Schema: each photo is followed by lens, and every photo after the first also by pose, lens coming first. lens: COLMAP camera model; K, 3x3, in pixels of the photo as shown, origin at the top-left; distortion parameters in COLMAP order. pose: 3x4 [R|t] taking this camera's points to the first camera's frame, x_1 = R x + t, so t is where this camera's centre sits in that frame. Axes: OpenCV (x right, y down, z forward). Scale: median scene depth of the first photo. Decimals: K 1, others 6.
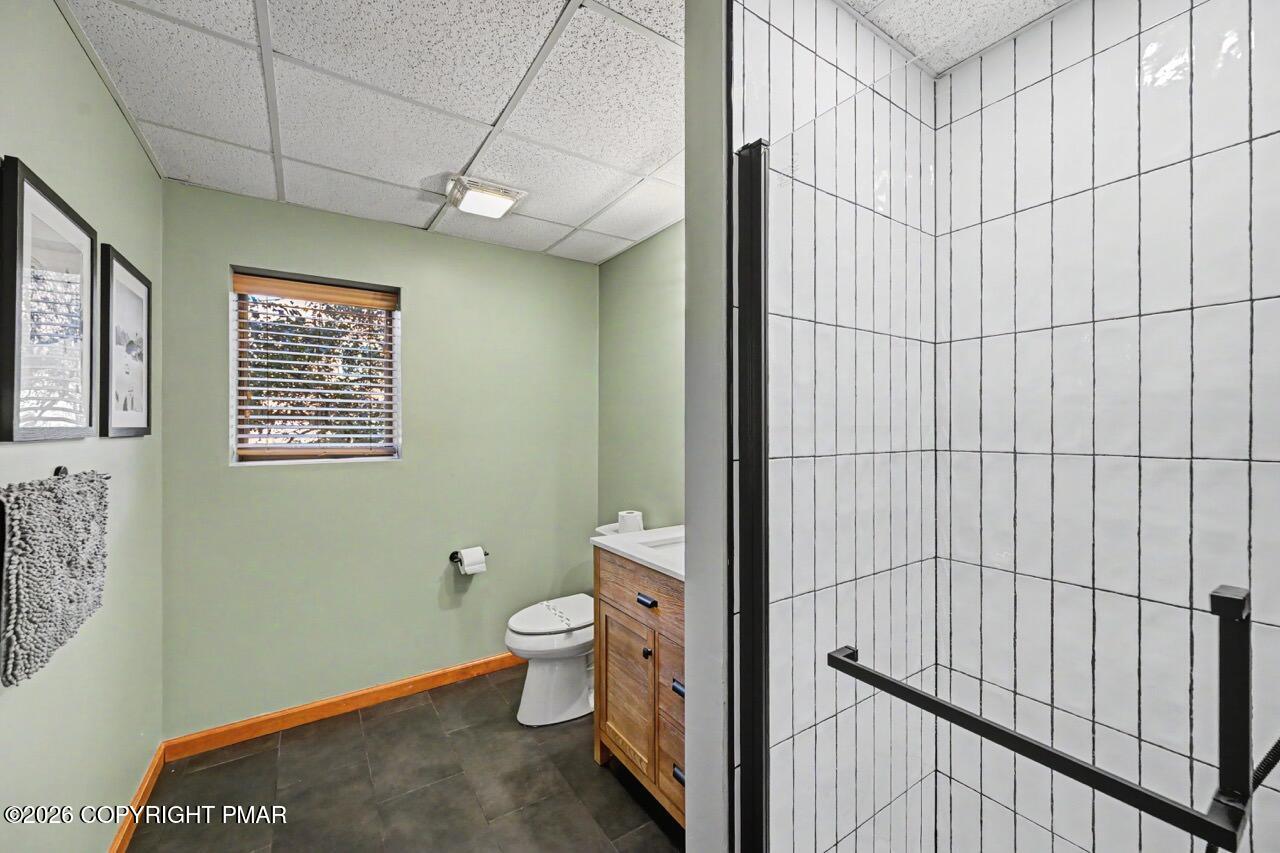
lens RADIAL K [[504.4, 0, 643.6], [0, 504.4, 427.1], [0, 0, 1]] dist [0.000832, 0.000224]
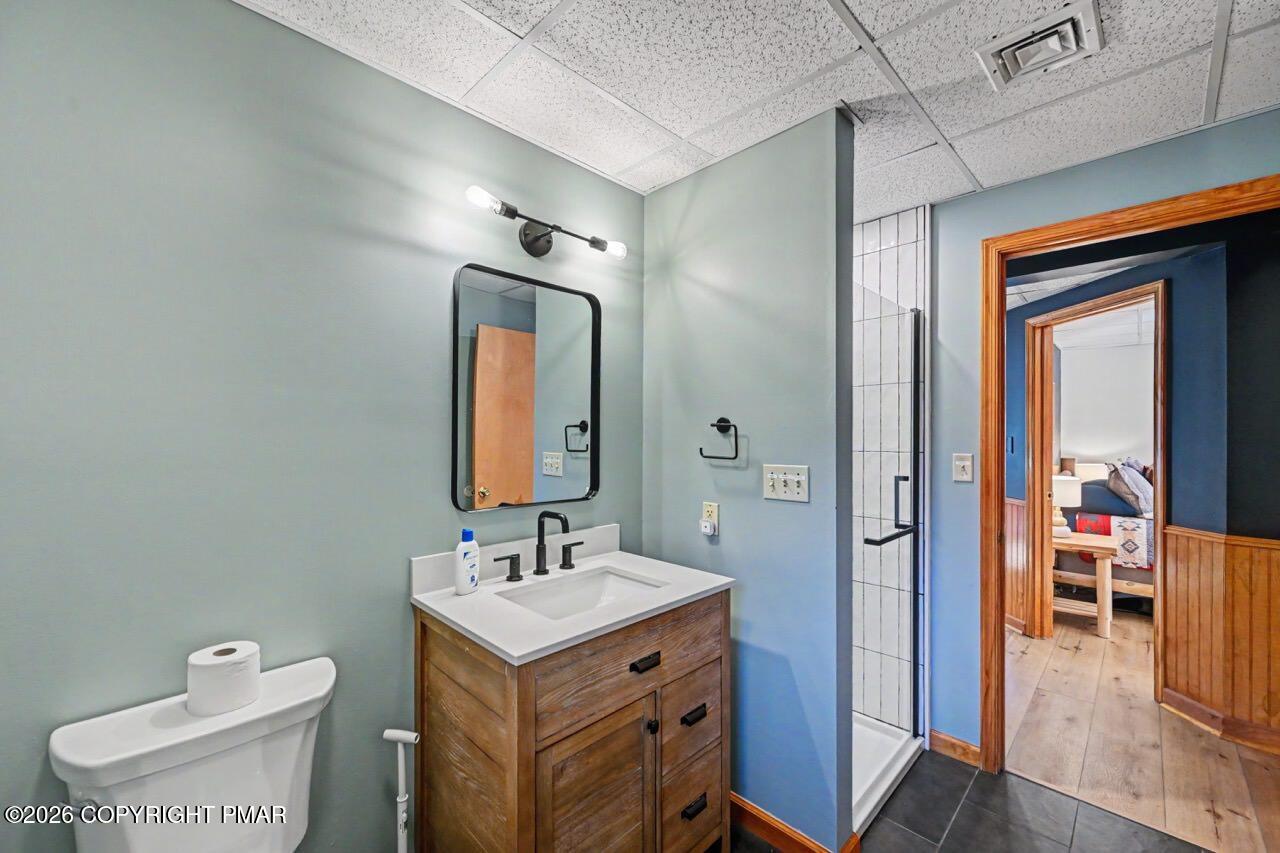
lens RADIAL K [[504.4, 0, 643.2], [0, 504.4, 432.9], [0, 0, 1]] dist [0.000832, 0.000224]
pose [[-0.197453, 0.002160, 0.980310, -0.510900], [-0.000546, 0.999997, -0.002313, -0.005135], [-0.980312, -0.000992, -0.197452, 0.784892]]
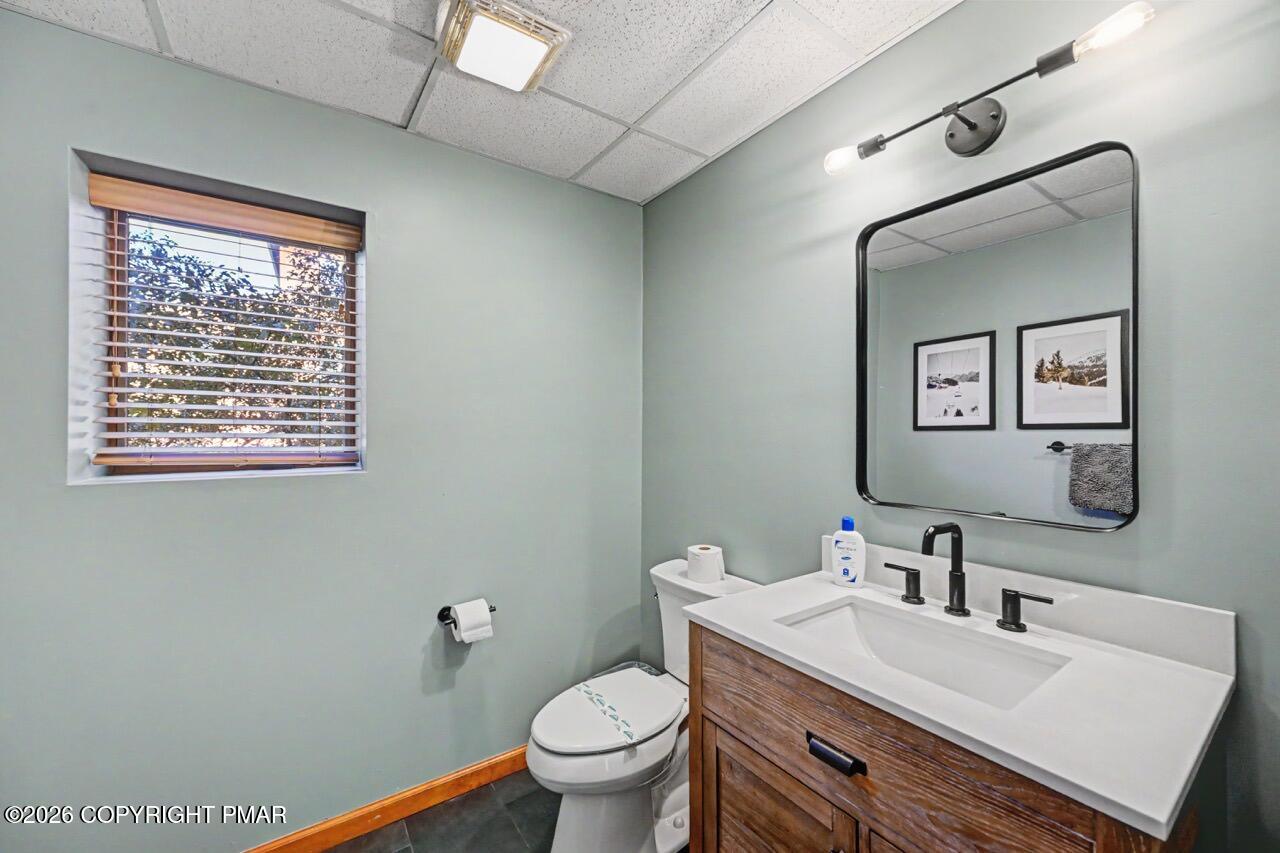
lens RADIAL K [[504.4, 0, 640.0], [0, 504.4, 428.9], [0, 0, 1]] dist [0.000832, 0.000224]
pose [[0.999794, 0.000347, 0.020317, -0.134788], [-0.000163, 0.999959, -0.009042, 0.014400], [-0.020319, 0.009037, 0.999753, 0.334047]]
